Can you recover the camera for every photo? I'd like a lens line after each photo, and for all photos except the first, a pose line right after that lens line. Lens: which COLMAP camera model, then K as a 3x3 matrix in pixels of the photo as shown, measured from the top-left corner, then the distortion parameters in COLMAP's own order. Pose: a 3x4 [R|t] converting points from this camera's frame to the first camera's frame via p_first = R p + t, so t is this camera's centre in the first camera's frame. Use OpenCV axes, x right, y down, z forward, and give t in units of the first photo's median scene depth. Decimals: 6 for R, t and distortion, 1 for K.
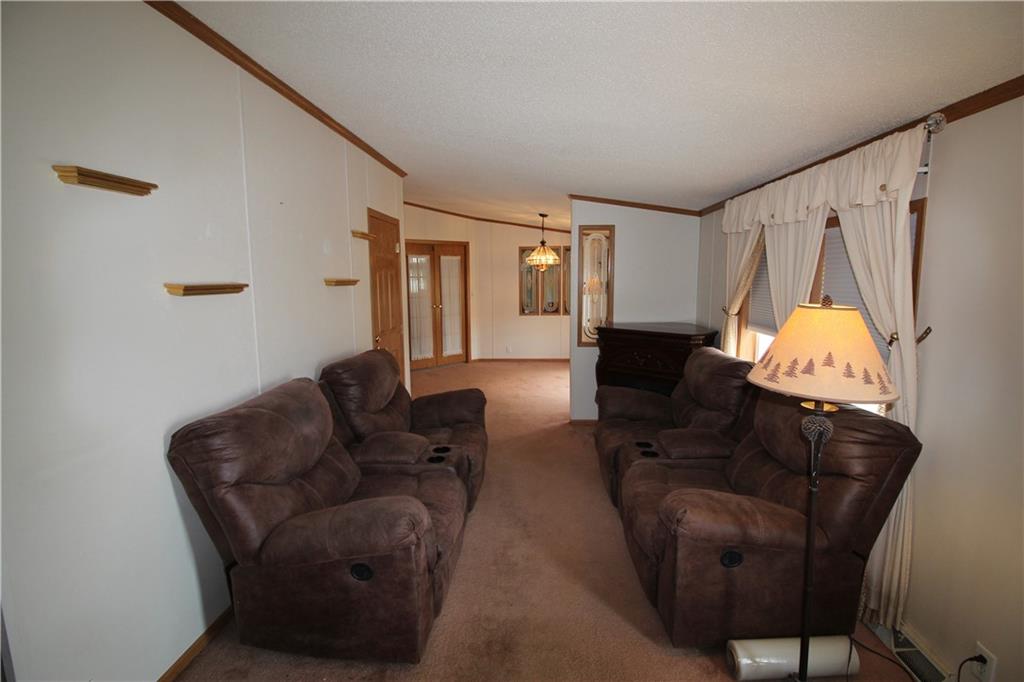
lens RADIAL K [[482.3, 0, 510.2], [0, 482.3, 341.0], [0, 0, 1]] dist [0.000176, 0.000005]
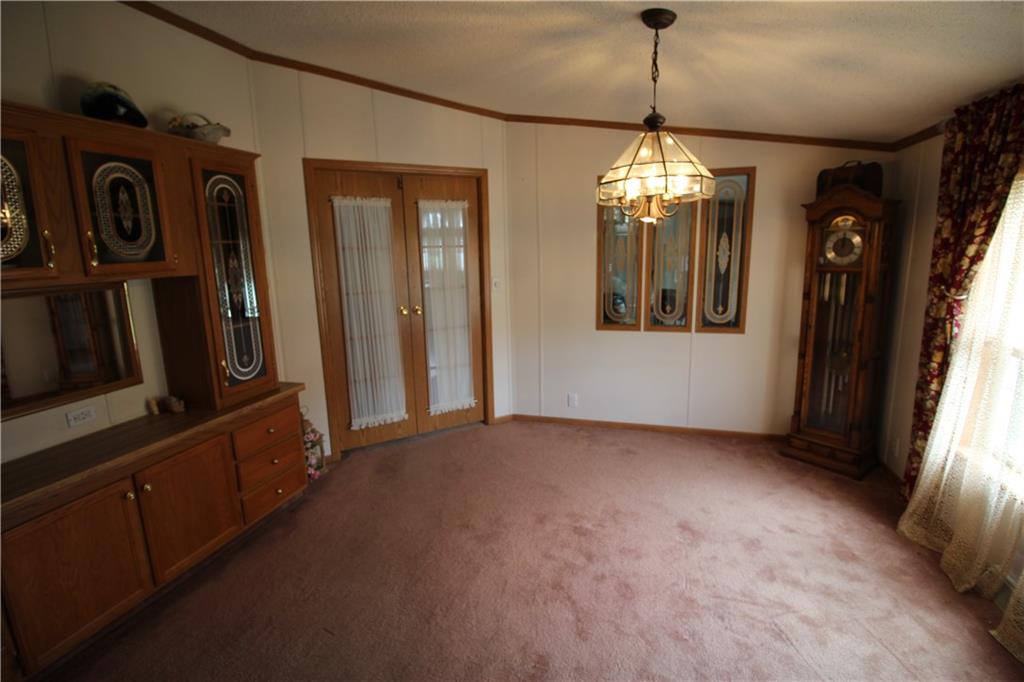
lens RADIAL K [[482.3, 0, 515.5], [0, 482.3, 334.9], [0, 0, 1]] dist [0.000176, 0.000005]
pose [[0.978955, 0.018930, -0.203195, 0.037329], [-0.007314, 0.998303, 0.057769, -0.073811], [0.203944, -0.055067, 0.977433, 0.544879]]
